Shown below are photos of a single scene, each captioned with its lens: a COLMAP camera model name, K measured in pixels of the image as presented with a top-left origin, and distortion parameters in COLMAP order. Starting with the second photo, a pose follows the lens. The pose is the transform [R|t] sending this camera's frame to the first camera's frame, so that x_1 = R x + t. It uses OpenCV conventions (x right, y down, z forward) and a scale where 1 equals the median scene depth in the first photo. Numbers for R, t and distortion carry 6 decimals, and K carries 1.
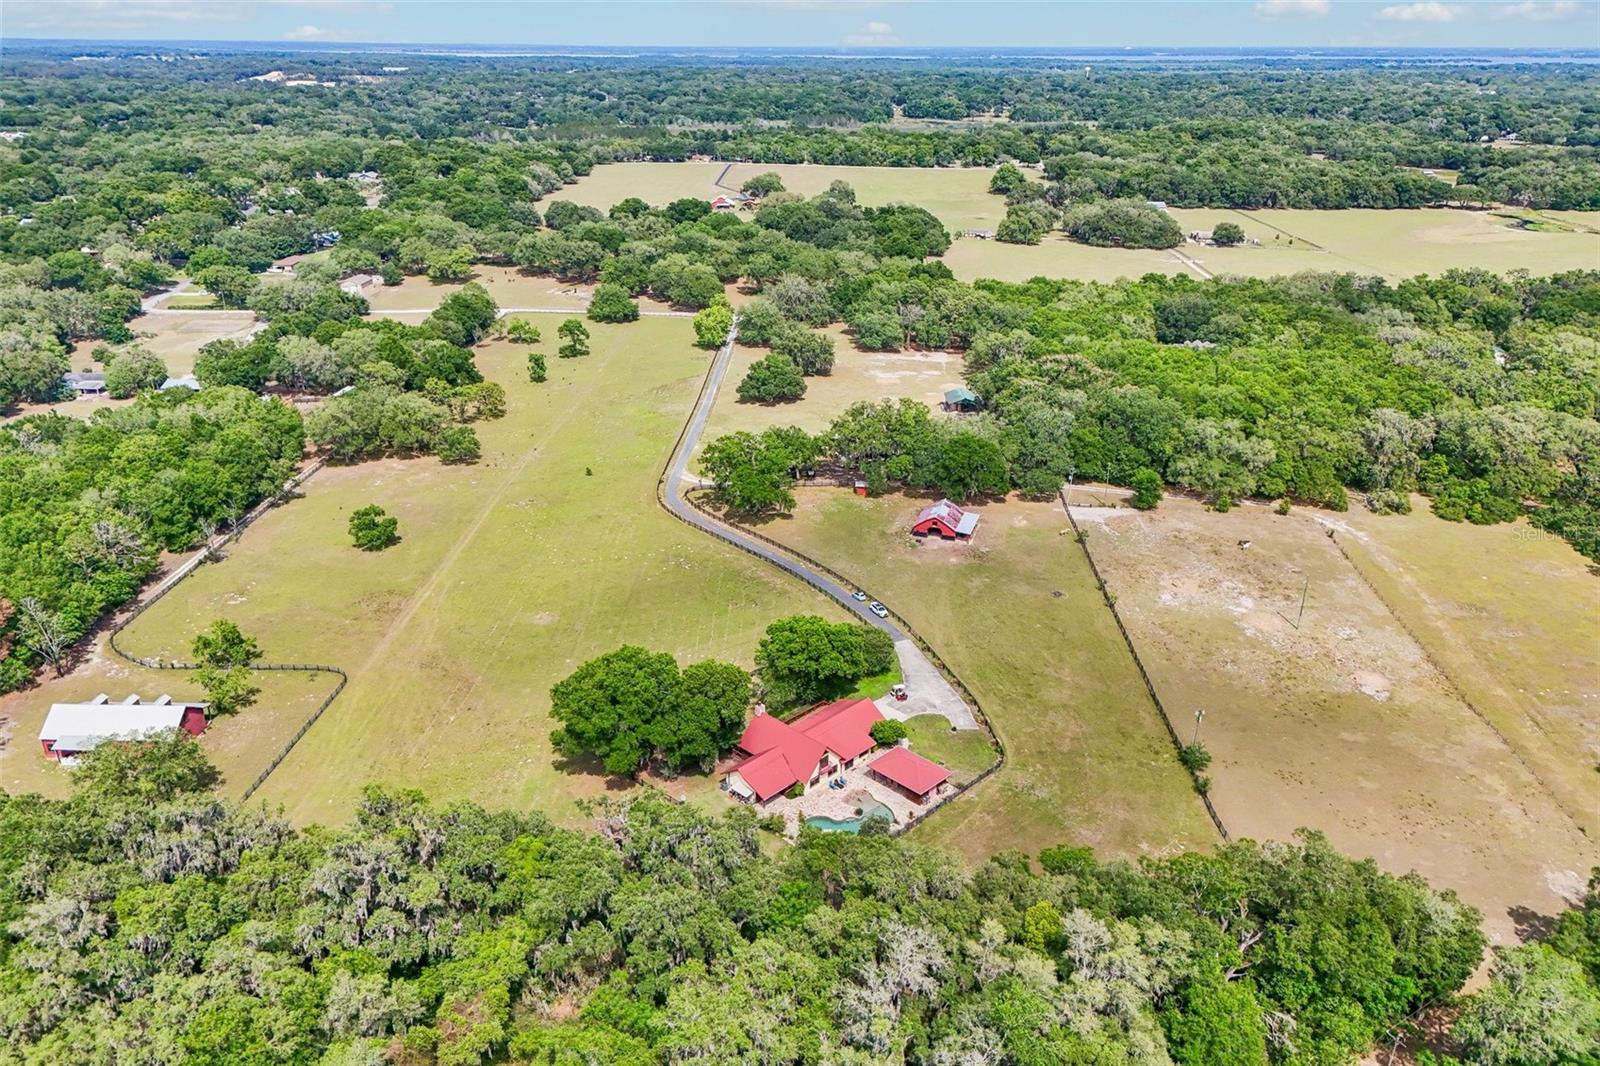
lens RADIAL K [[1176.8, 0, 803.6], [0, 1176.8, 529.5], [0, 0, 1]] dist [0.074272, -0.073604]
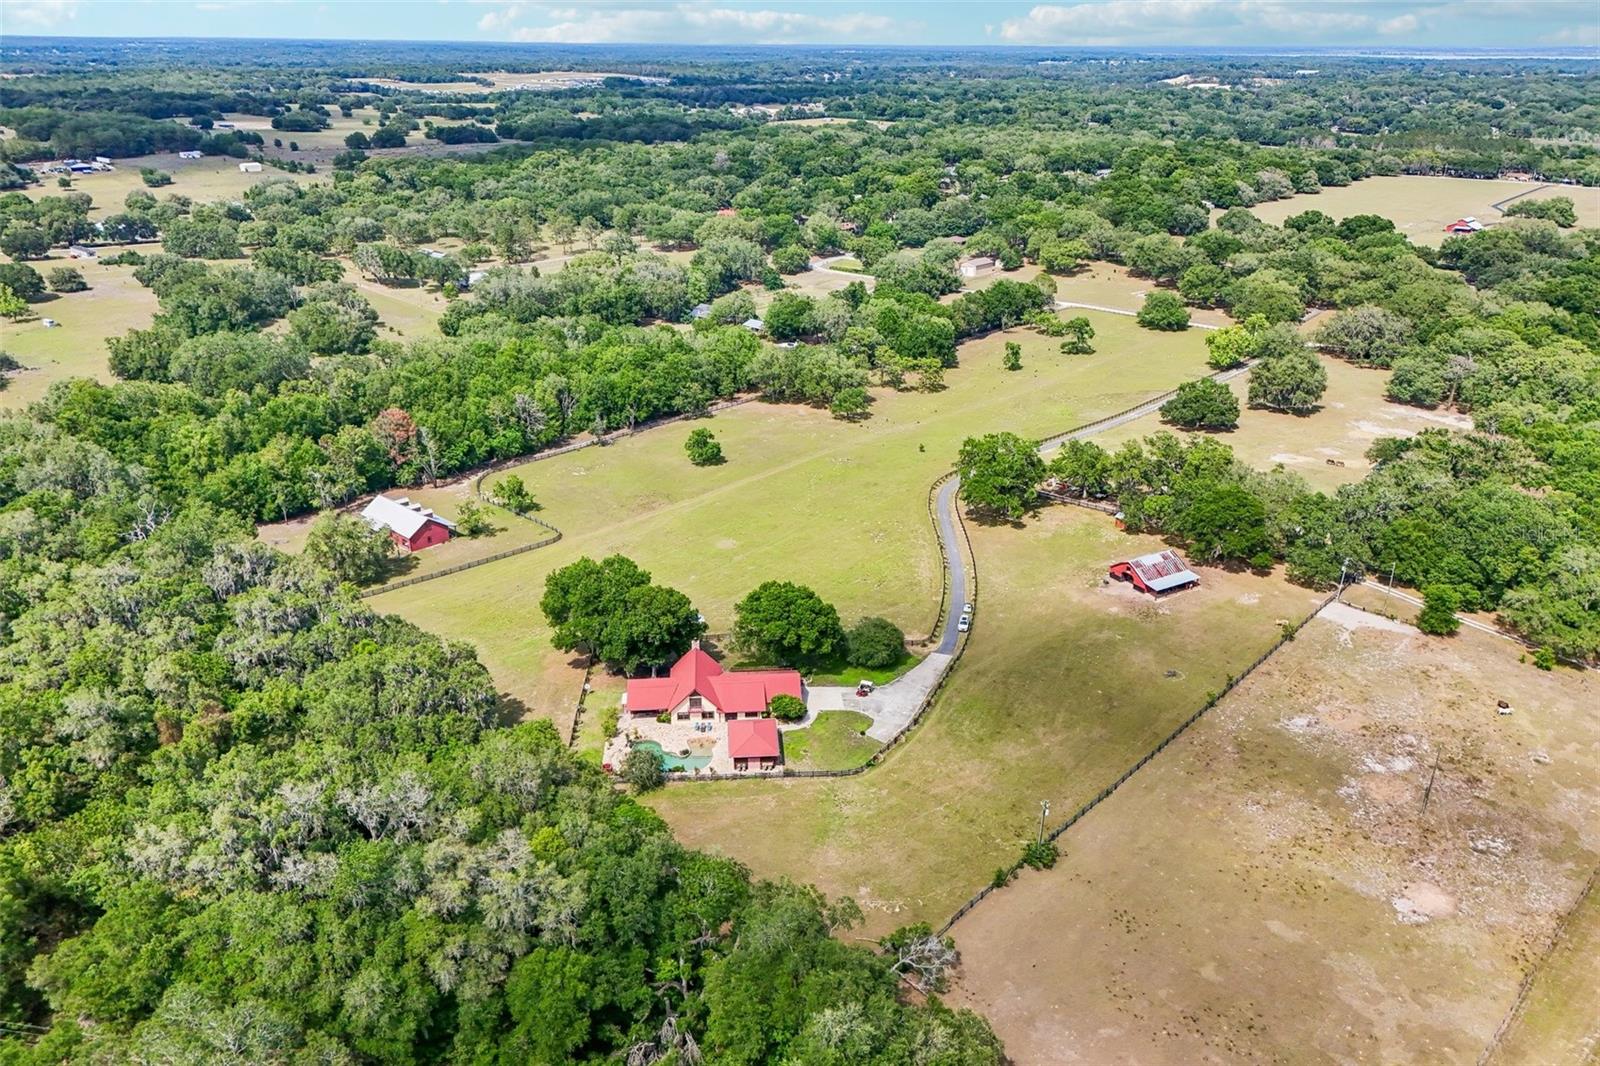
lens RADIAL K [[1176.8, 0, 803.6], [0, 1176.8, 529.5], [0, 0, 1]] dist [0.074272, -0.073604]
pose [[0.750912, 0.250156, -0.611190, 0.643626], [-0.251723, 0.964033, 0.085303, -0.066685], [0.610546, 0.089796, 0.786874, 0.173566]]
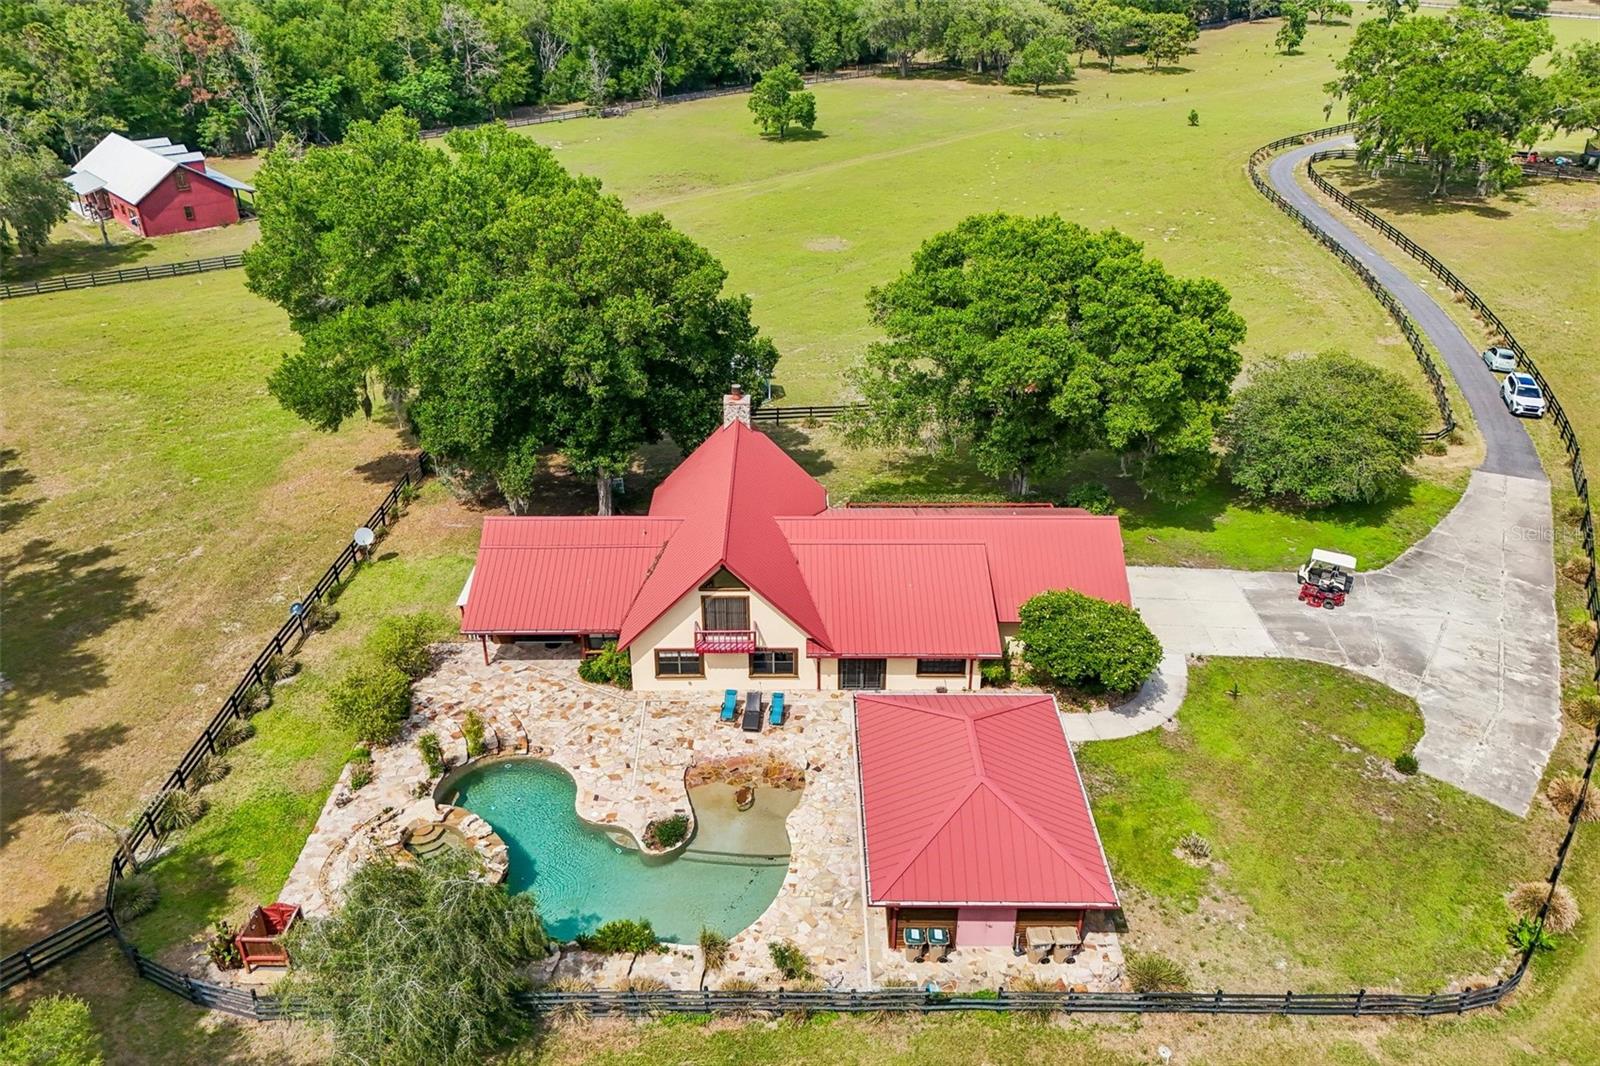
lens RADIAL K [[1176.8, 0, 803.6], [0, 1176.8, 529.5], [0, 0, 1]] dist [0.074272, -0.073604]
pose [[0.701414, 0.340429, -0.626200, 0.175379], [-0.268162, 0.940054, 0.210683, 0.104273], [0.660384, 0.020147, 0.750657, 0.725419]]
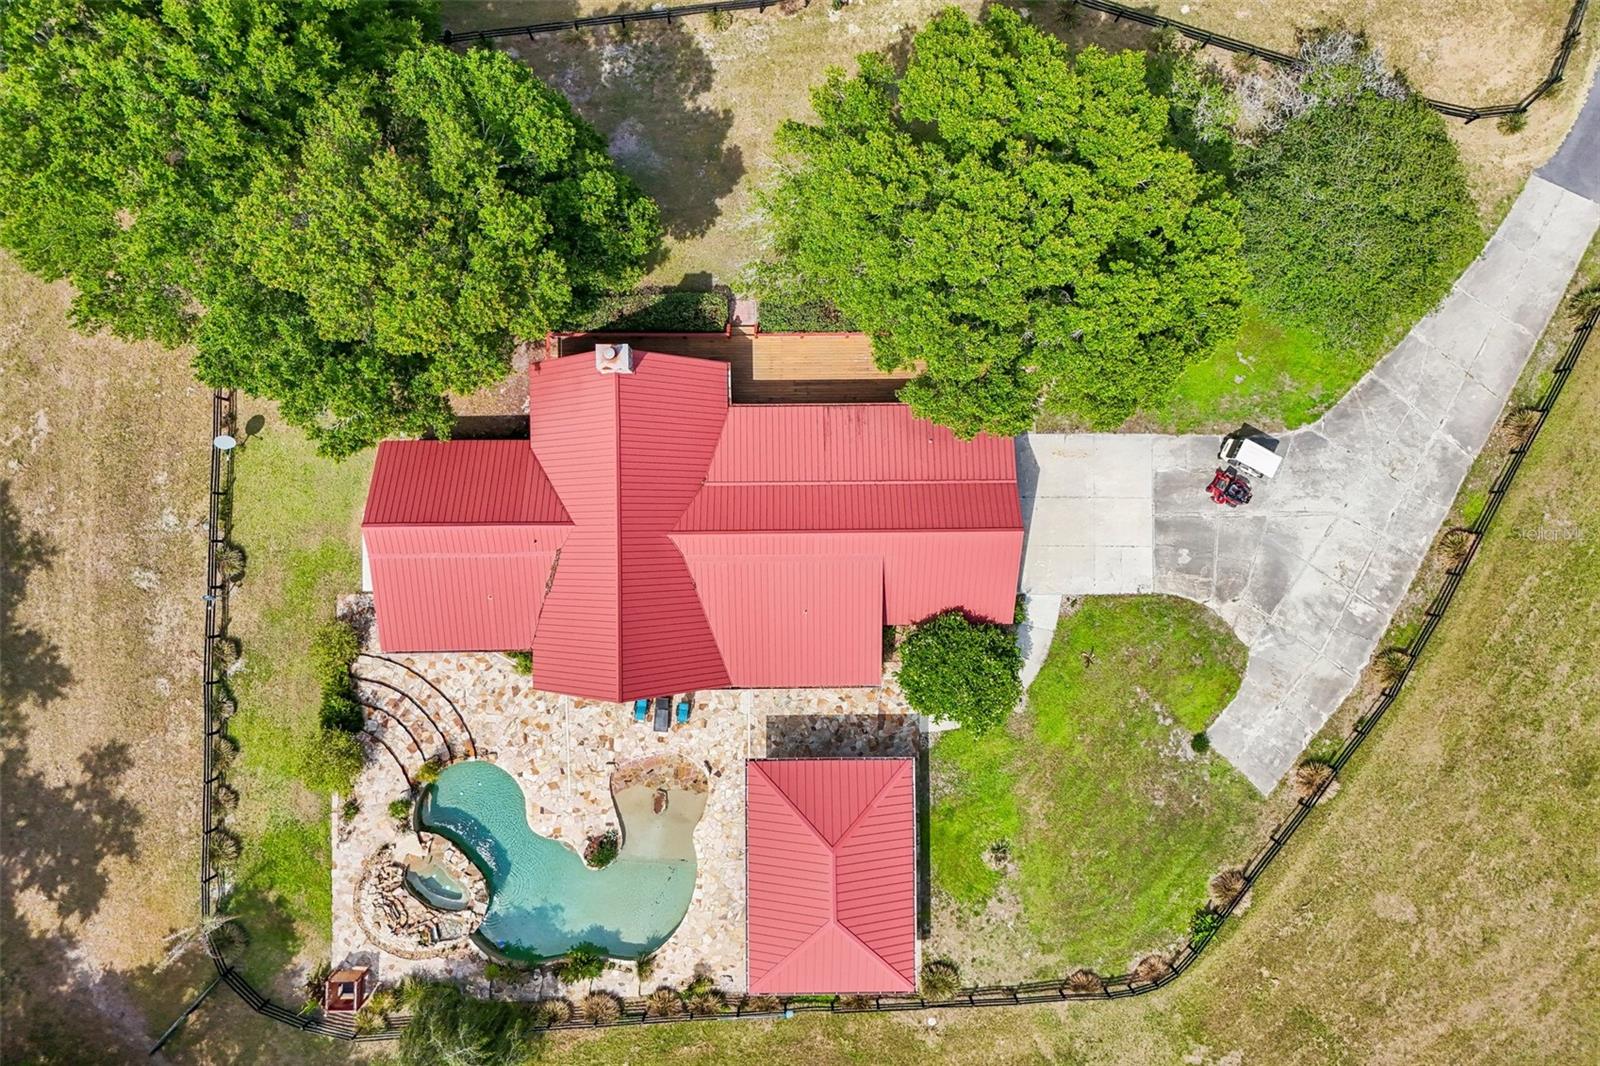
lens RADIAL K [[1186.2, 0, 799.2], [0, 1186.2, 516.8], [0, 0, 1]] dist [0.060156, -0.048499]
pose [[0.703246, 0.710861, 0.011033, 0.013438], [-0.283792, 0.266456, 0.921121, -0.091023], [0.651849, -0.650906, 0.389121, 0.844623]]
